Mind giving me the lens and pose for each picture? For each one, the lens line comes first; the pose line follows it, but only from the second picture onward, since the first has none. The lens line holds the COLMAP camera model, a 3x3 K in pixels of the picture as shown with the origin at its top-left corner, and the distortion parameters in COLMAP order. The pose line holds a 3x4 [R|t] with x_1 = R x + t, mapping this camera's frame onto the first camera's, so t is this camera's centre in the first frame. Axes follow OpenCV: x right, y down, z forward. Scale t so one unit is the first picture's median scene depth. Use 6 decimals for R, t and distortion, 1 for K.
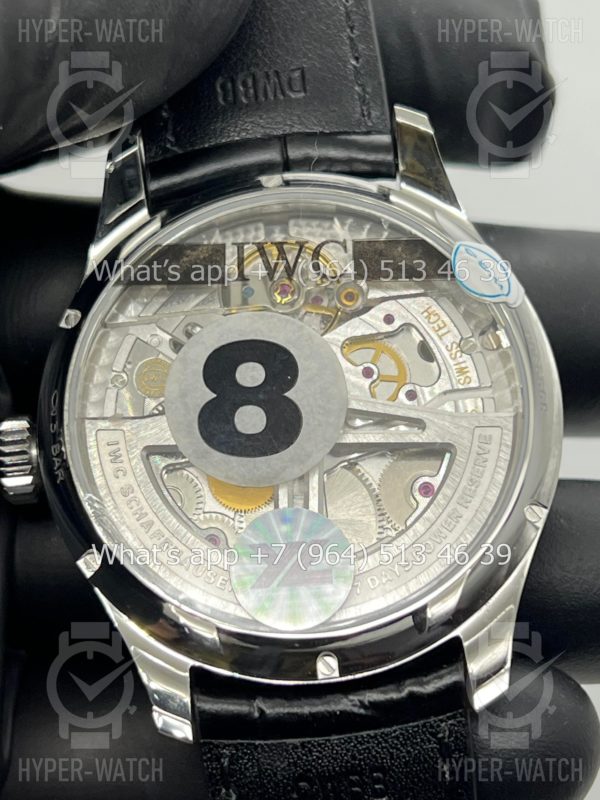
lens RADIAL K [[1905.7, 0, 298.1], [0, 1905.7, 399.3], [0, 0, 1]] dist [0.302653, 0.000000]
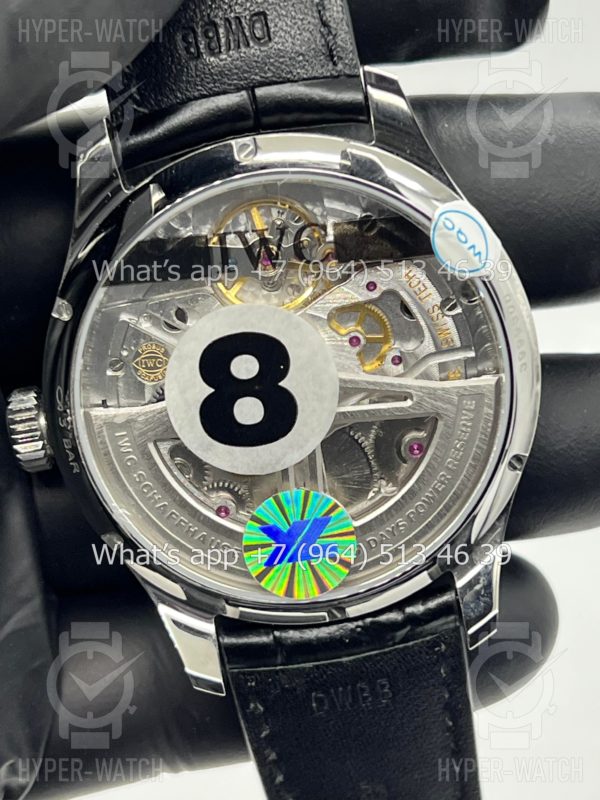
lens RADIAL K [[1905.7, 0, 303.7], [0, 1905.7, 404.8], [0, 0, 1]] dist [0.302653, 0.000000]
pose [[0.995674, -0.087309, 0.031796, -0.027927], [0.063658, 0.890222, 0.451057, -0.464443], [-0.067687, -0.447081, 0.891929, 0.055586]]
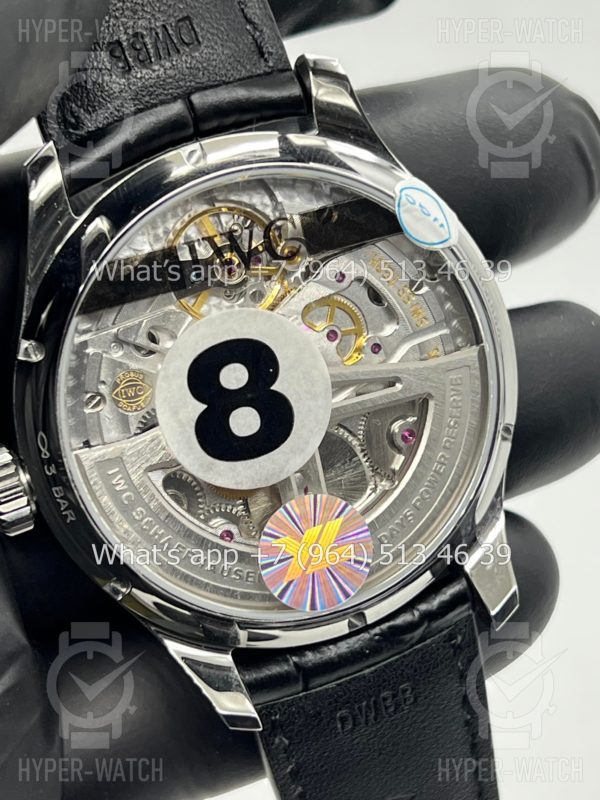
lens RADIAL K [[1905.7, 0, 297.1], [0, 1905.7, 397.7], [0, 0, 1]] dist [0.302653, 0.000000]
pose [[0.934433, -0.247248, 0.256328, -0.254651], [0.137088, 0.913993, 0.381868, -0.382466], [-0.328698, -0.321691, 0.887960, 0.092287]]
